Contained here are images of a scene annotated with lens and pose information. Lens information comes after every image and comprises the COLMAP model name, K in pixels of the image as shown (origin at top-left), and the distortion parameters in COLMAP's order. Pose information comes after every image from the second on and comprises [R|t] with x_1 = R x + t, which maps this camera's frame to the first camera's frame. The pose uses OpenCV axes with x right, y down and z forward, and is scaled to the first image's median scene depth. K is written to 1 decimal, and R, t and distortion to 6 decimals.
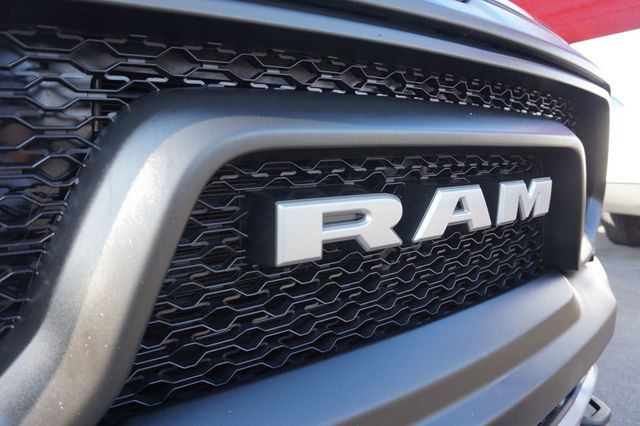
lens RADIAL K [[435.9, 0, 318.2], [0, 435.9, 211.4], [0, 0, 1]] dist [-0.026894, 0.016656]
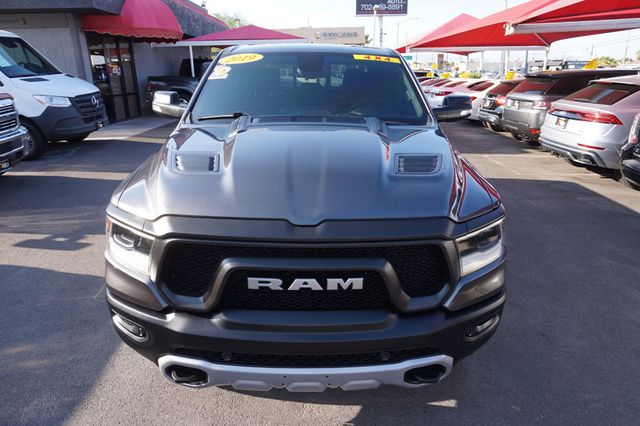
lens RADIAL K [[435.9, 0, 322.3], [0, 435.9, 214.1], [0, 0, 1]] dist [-0.026894, 0.016656]
pose [[0.803237, 0.208489, -0.557980, 2.473634], [-0.101950, 0.971041, 0.216068, -1.448061], [0.586869, -0.116667, 0.801232, -1.853312]]
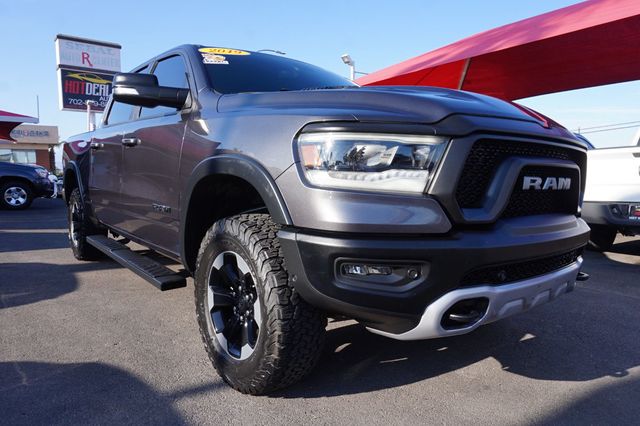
lens RADIAL K [[435.9, 0, 318.6], [0, 435.9, 211.6], [0, 0, 1]] dist [-0.026894, 0.016656]
pose [[0.998969, 0.020274, 0.040628, -2.030555], [-0.017260, 0.997168, -0.073202, 0.605901], [-0.041997, 0.072425, 0.996489, -2.945182]]
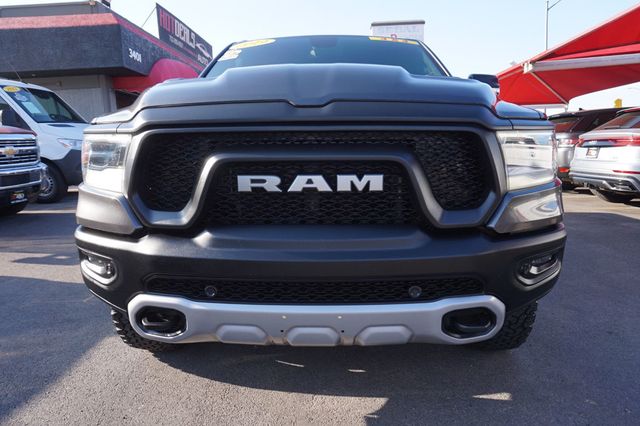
lens RADIAL K [[435.9, 0, 322.0], [0, 435.9, 215.7], [0, 0, 1]] dist [-0.026894, 0.016656]
pose [[0.773570, 0.097666, -0.626139, 2.329346], [-0.087383, 0.995054, 0.047251, 0.071167], [0.627657, 0.018162, 0.778278, -1.240843]]
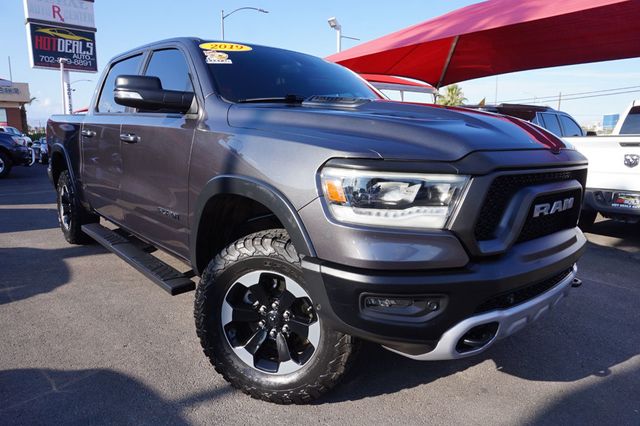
lens RADIAL K [[435.9, 0, 316.8], [0, 435.9, 209.7], [0, 0, 1]] dist [-0.026894, 0.016656]
pose [[0.996116, 0.023674, 0.084811, -2.373815], [-0.024730, 0.999629, 0.011414, 0.065849], [-0.084510, -0.013467, 0.996332, -3.010113]]
